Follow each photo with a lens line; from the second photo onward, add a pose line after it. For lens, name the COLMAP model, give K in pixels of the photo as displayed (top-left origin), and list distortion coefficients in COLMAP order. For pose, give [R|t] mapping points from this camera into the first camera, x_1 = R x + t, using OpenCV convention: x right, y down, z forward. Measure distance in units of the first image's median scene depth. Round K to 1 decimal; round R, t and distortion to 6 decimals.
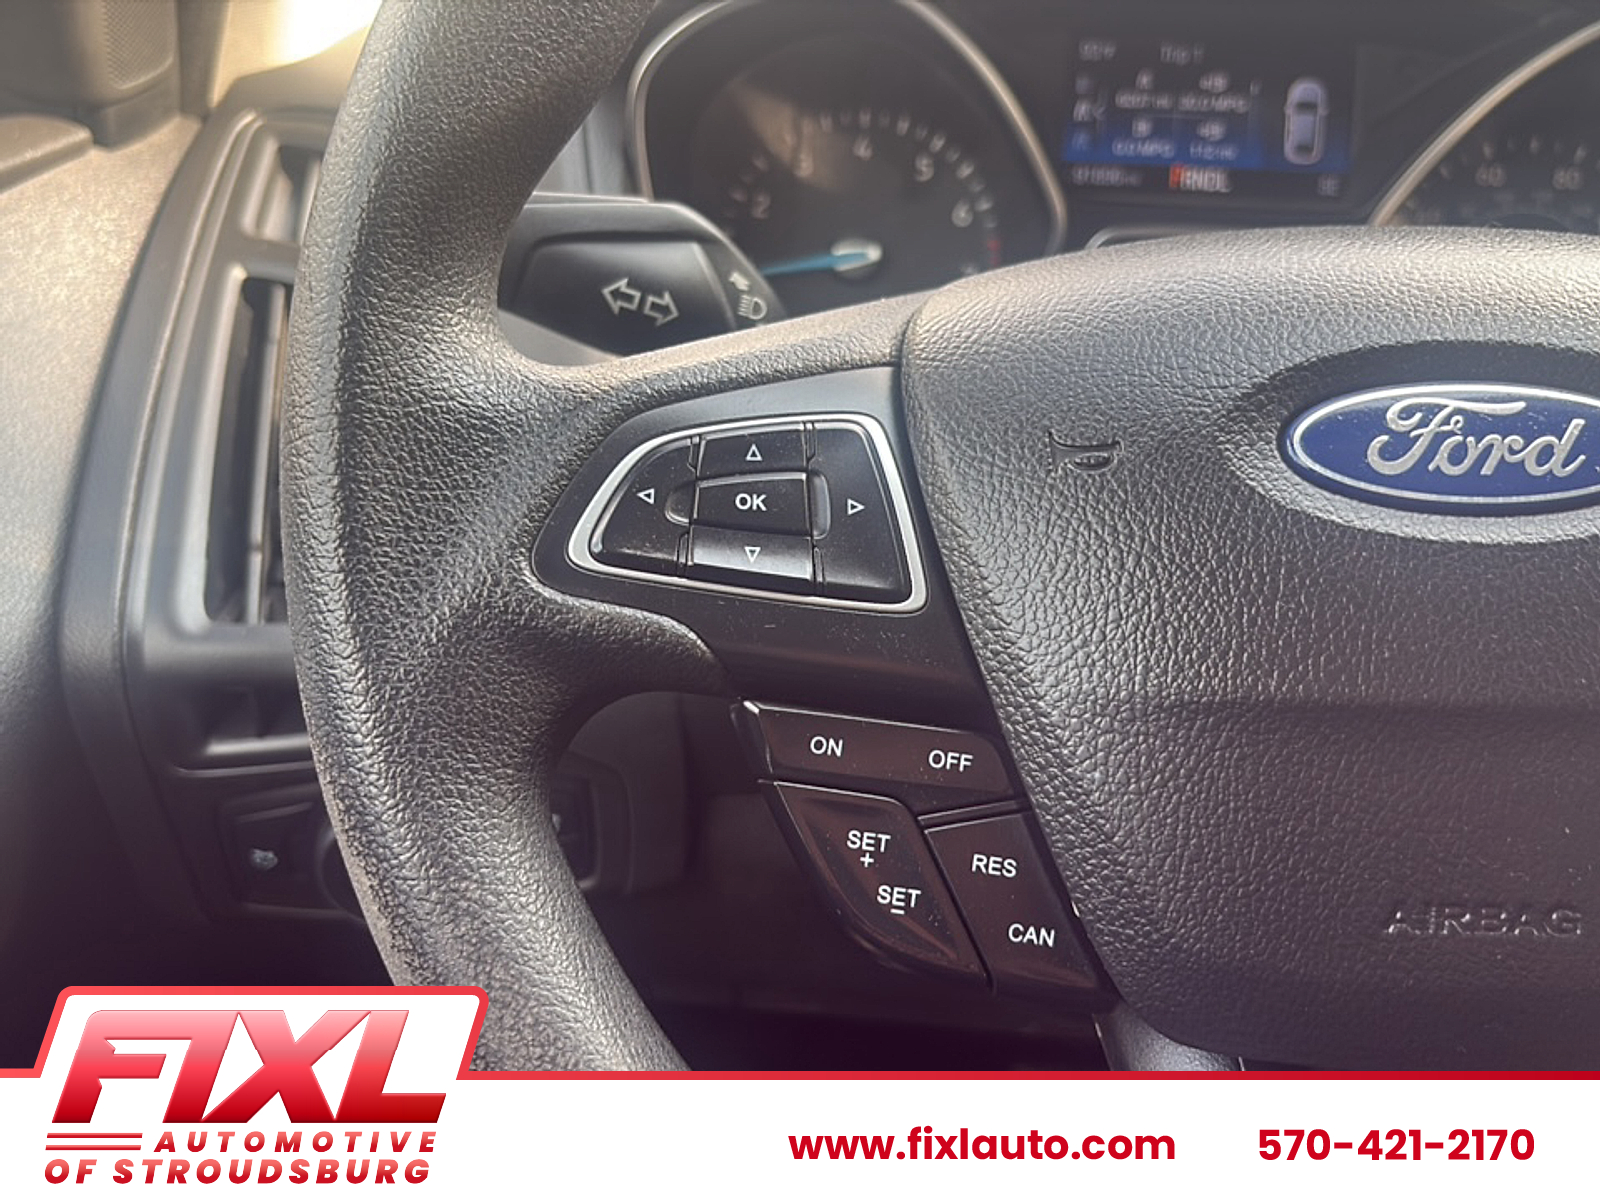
lens RADIAL K [[1503.6, 0, 783.5], [0, 1503.6, 589.0], [0, 0, 1]] dist [0.018047, 0.000000]
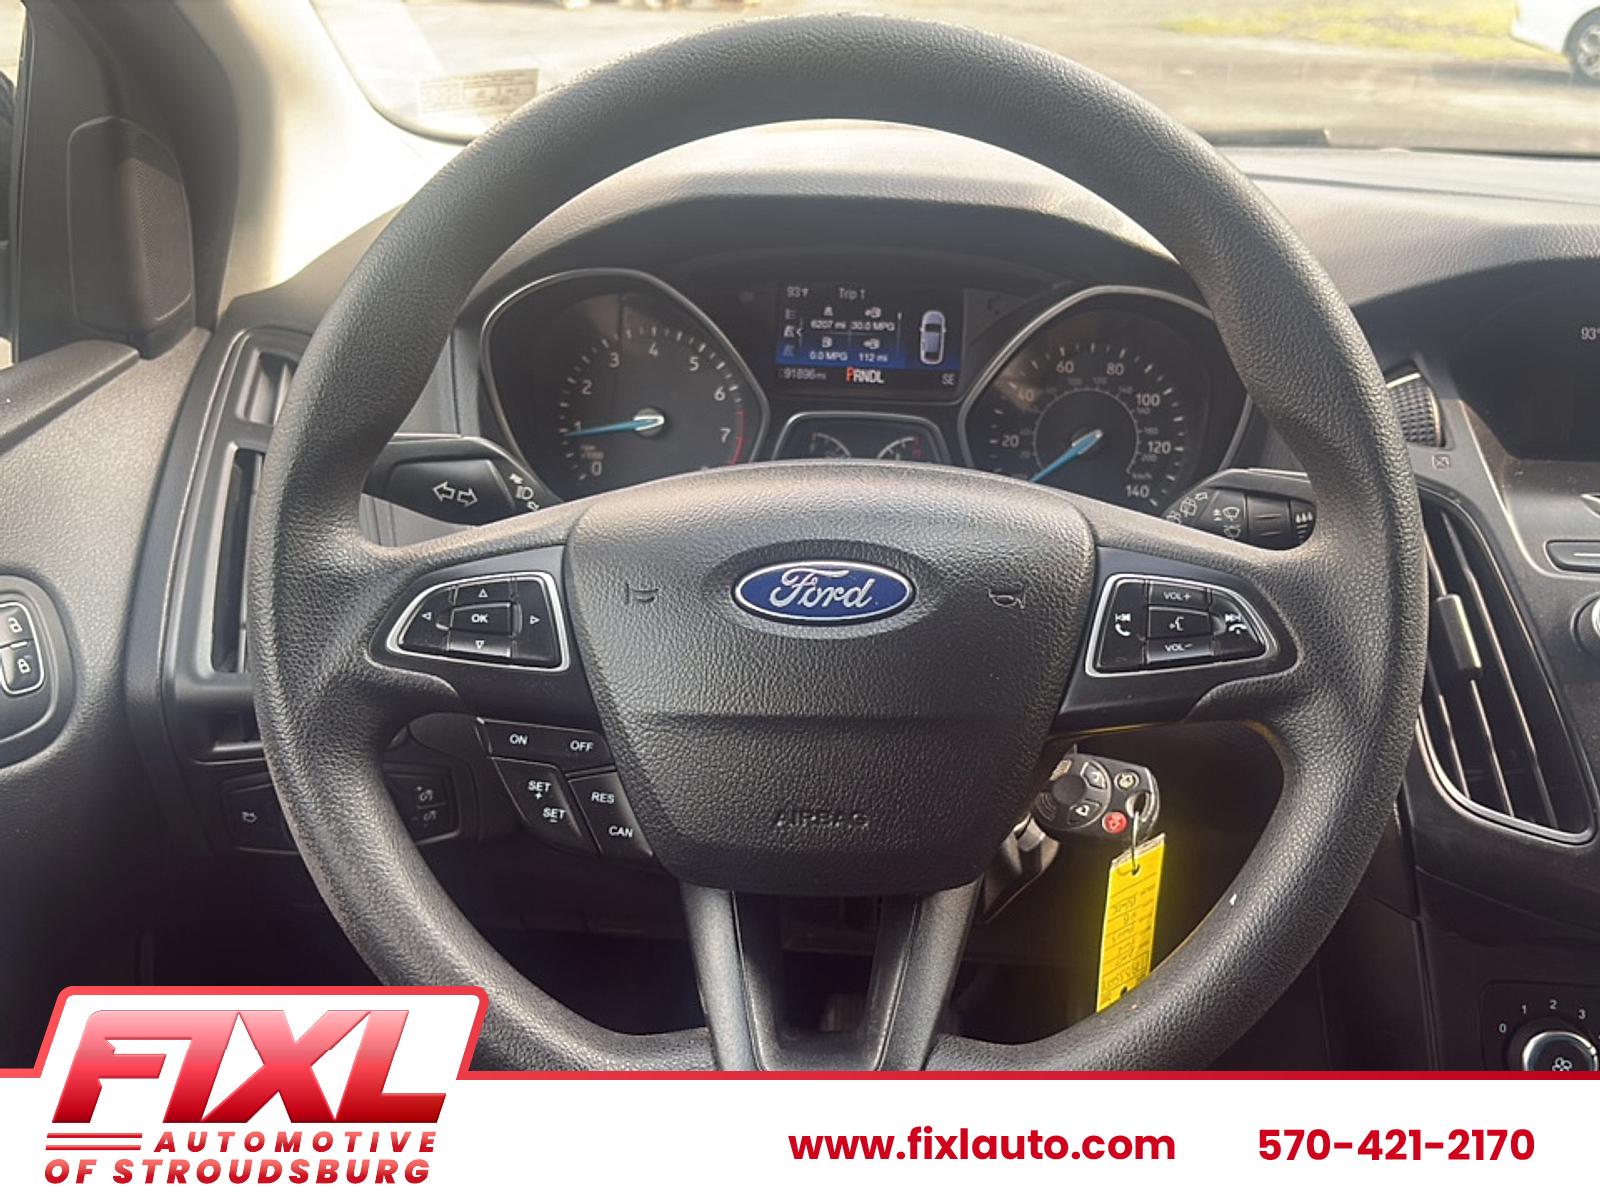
lens RADIAL K [[1503.6, 0, 801.0], [0, 1503.6, 597.4], [0, 0, 1]] dist [0.018047, 0.000000]
pose [[0.999984, -0.005589, 0.000447, 0.316843], [0.005592, 0.999952, -0.008104, -0.052348], [-0.000402, 0.008106, 0.999967, -0.792376]]
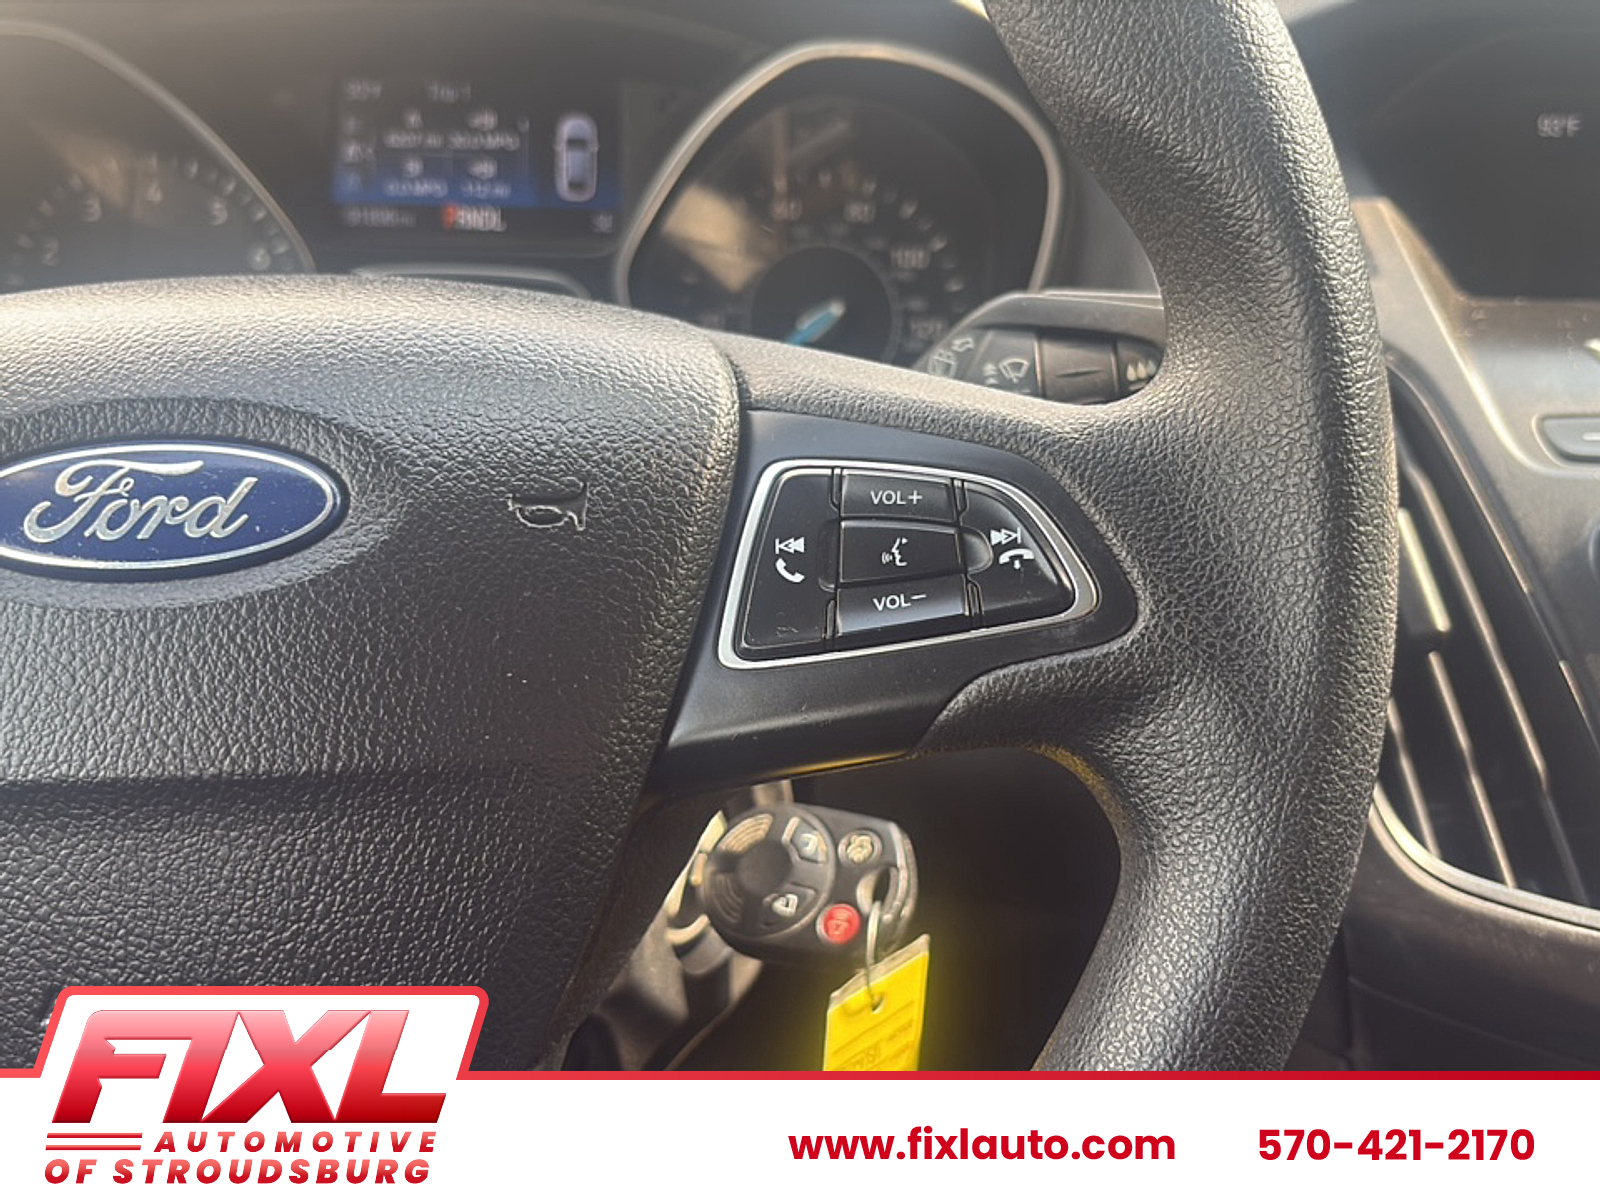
lens RADIAL K [[1503.6, 0, 784.5], [0, 1503.6, 593.0], [0, 0, 1]] dist [0.018047, 0.000000]
pose [[0.995238, -0.037360, 0.090030, 0.576300], [0.038580, 0.999185, -0.011848, -0.009761], [-0.089514, 0.015265, 0.995869, 0.001103]]
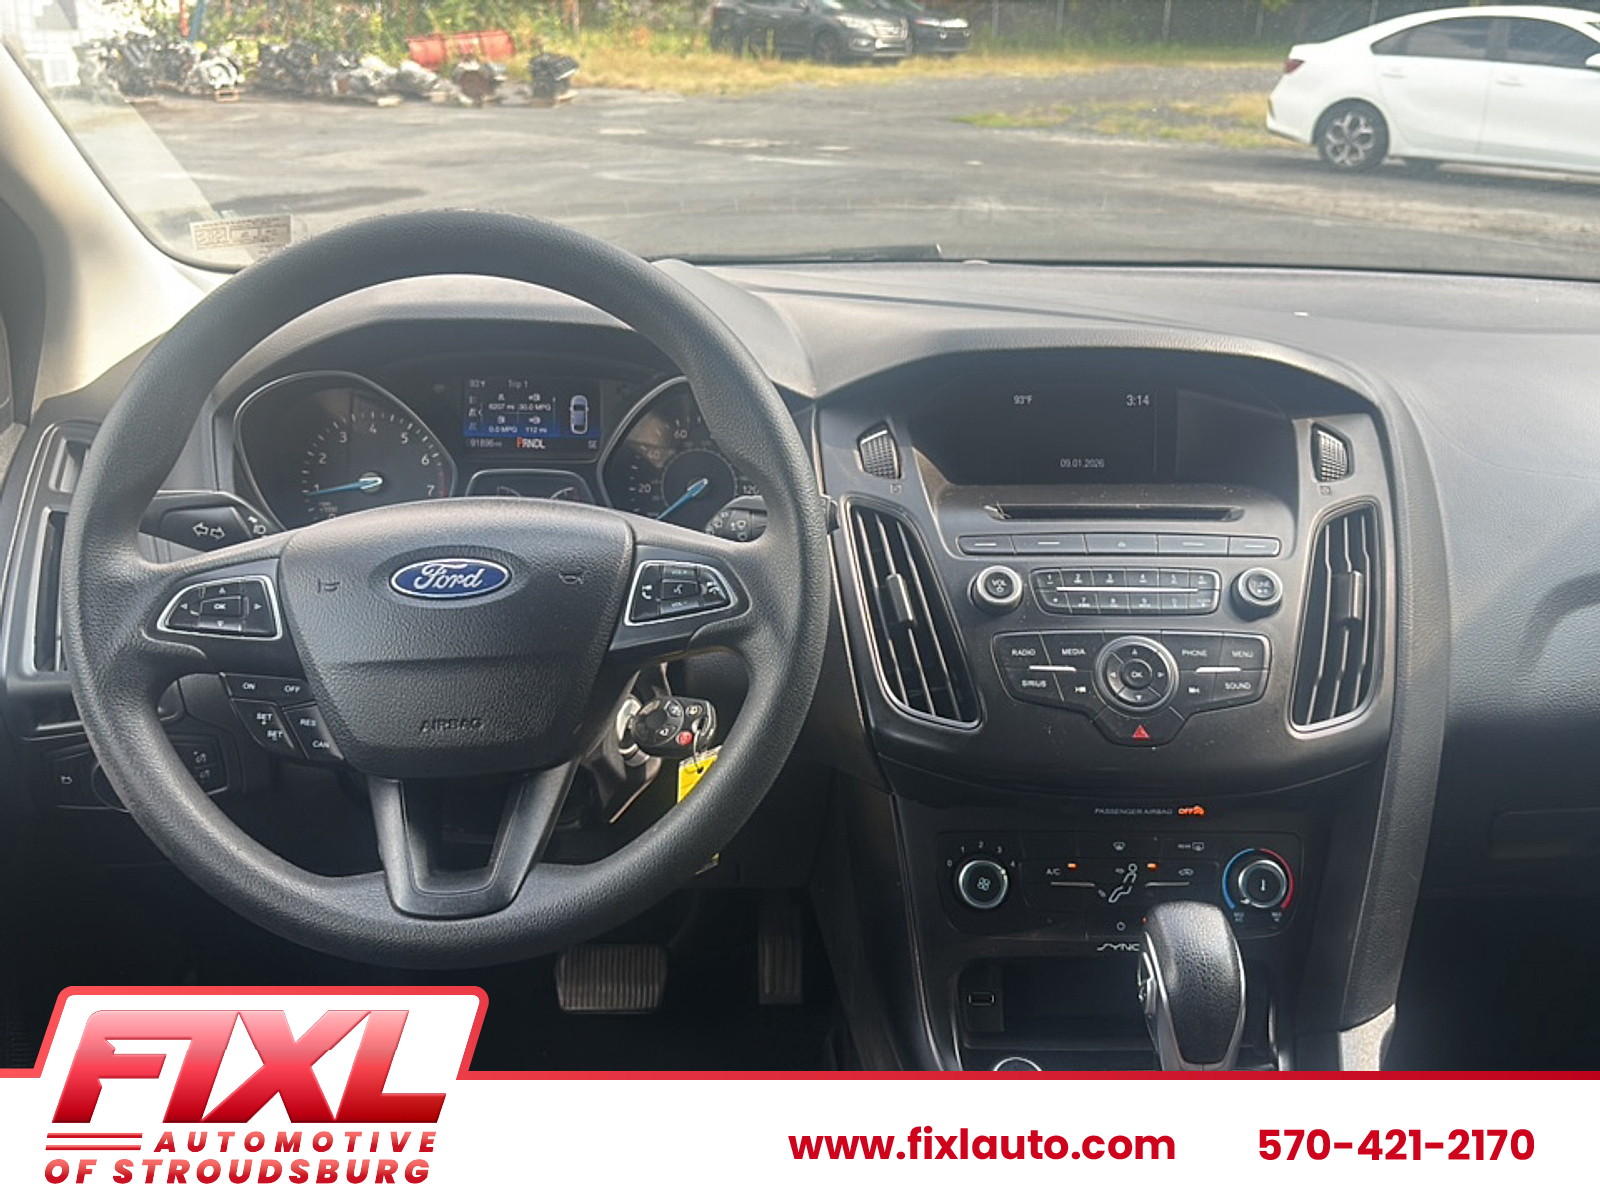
lens RADIAL K [[1503.6, 0, 809.3], [0, 1503.6, 612.7], [0, 0, 1]] dist [0.018047, 0.000000]
pose [[0.993217, -0.047637, 0.106071, 0.648489], [0.052891, 0.997481, -0.047275, 0.125315], [-0.103551, 0.052564, 0.993234, -1.673239]]
